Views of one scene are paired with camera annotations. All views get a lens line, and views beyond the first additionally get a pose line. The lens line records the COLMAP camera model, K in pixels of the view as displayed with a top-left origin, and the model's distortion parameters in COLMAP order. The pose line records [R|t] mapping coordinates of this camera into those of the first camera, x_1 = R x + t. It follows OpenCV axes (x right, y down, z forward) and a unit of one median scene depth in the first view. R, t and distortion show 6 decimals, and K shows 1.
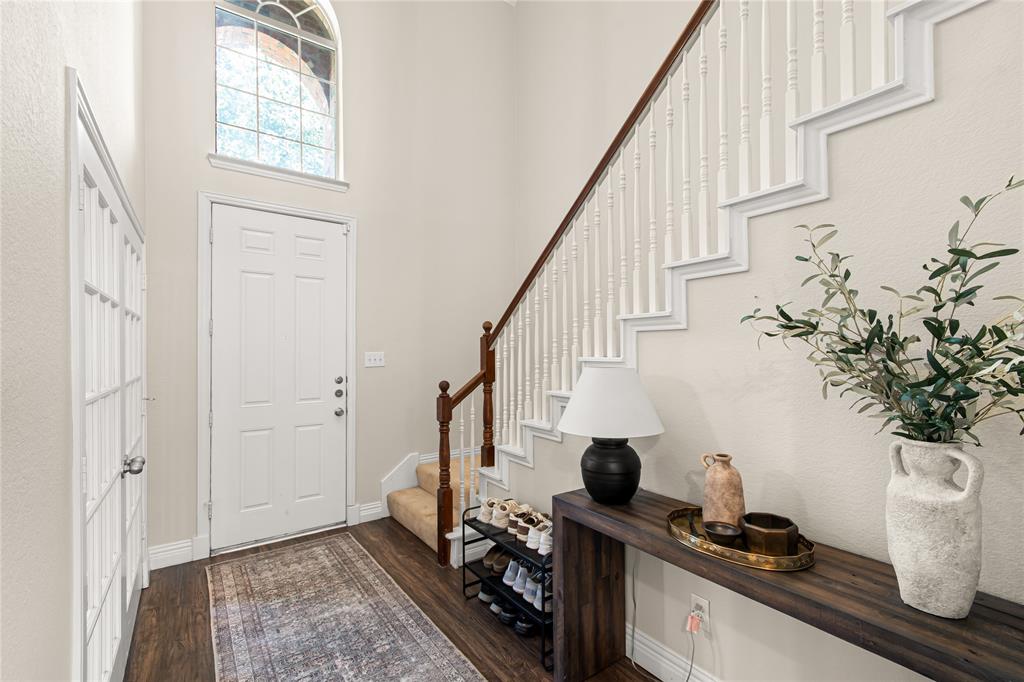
lens RADIAL K [[448.9, 0, 513.2], [0, 448.9, 346.8], [0, 0, 1]] dist [-0.000029, 0.000707]
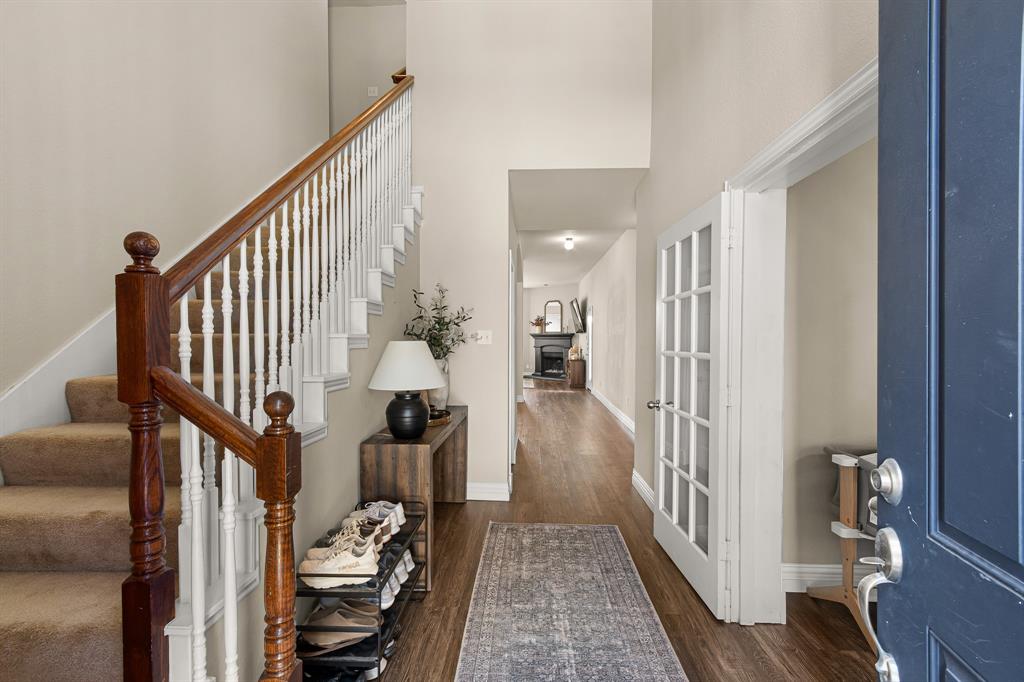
lens RADIAL K [[448.9, 0, 514.4], [0, 448.9, 343.2], [0, 0, 1]] dist [-0.000029, 0.000707]
pose [[-0.786649, -0.000998, 0.617399, -0.788673], [-0.002803, 0.999994, -0.001956, 0.046290], [-0.617394, -0.003269, -0.786648, 1.675820]]
